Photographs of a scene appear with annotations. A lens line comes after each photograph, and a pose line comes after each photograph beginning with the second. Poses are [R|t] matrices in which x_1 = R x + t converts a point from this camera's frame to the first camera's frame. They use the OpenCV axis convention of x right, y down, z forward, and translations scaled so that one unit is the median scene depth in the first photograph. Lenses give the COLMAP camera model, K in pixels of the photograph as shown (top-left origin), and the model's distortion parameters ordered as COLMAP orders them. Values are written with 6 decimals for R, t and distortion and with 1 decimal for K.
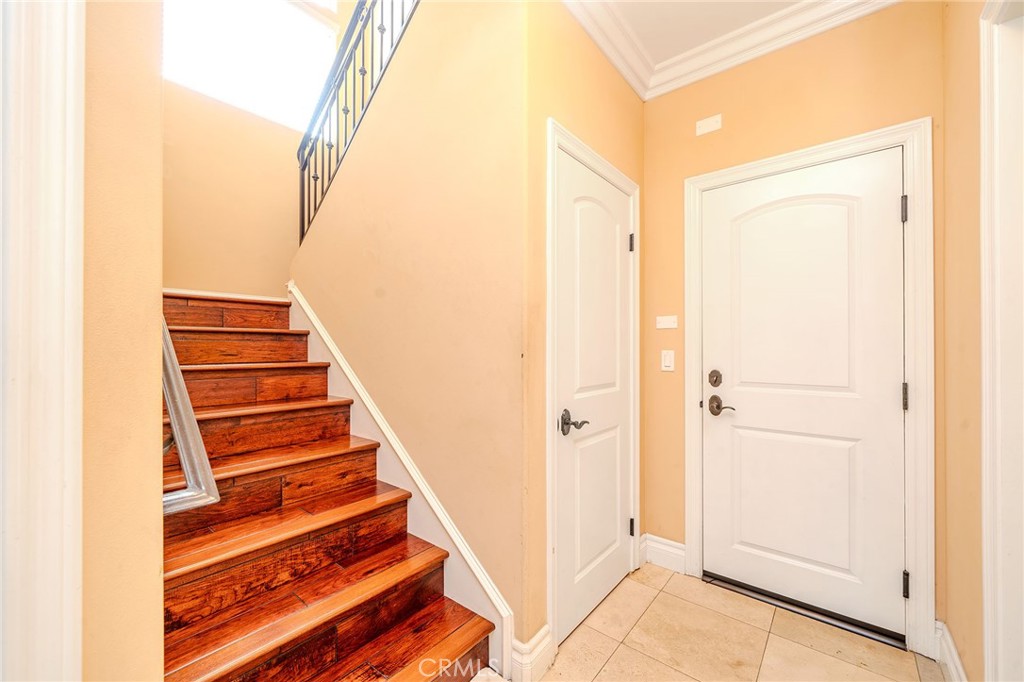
lens RADIAL K [[401.5, 0, 511.1], [0, 401.5, 338.1], [0, 0, 1]] dist [0.001396, 0.000096]
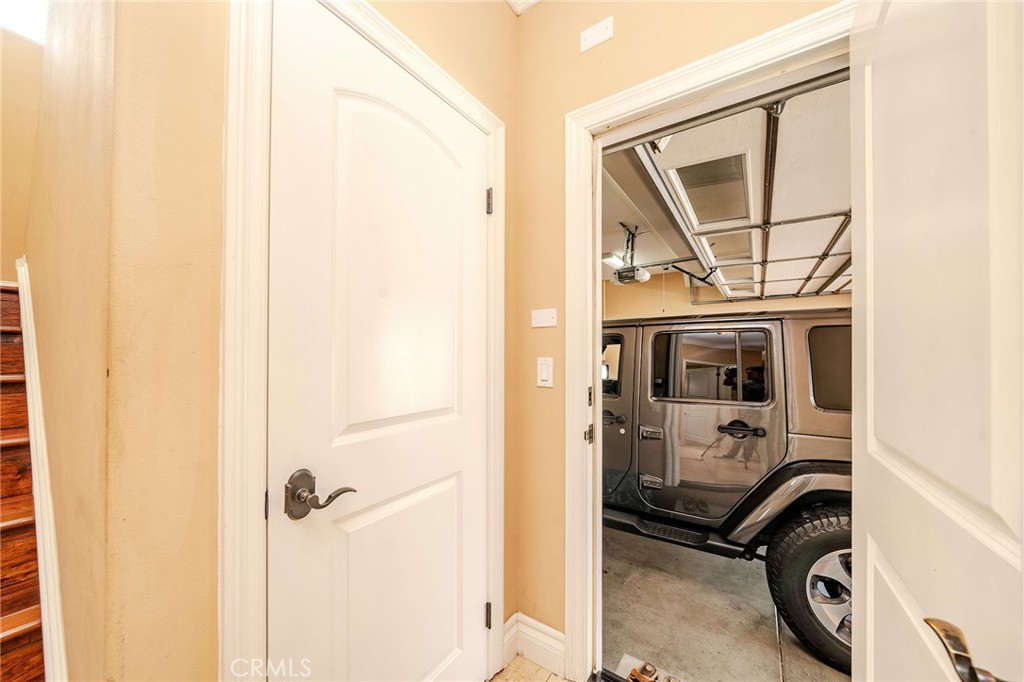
lens RADIAL K [[352.2, 0, 515.9], [0, 352.2, 342.8], [0, 0, 1]] dist [-0.000626, -0.000015]
pose [[0.996866, 0.003045, 0.079046, 0.298403], [-0.002864, 0.999993, -0.002408, 0.006300], [-0.079052, 0.002174, 0.996868, 0.394654]]
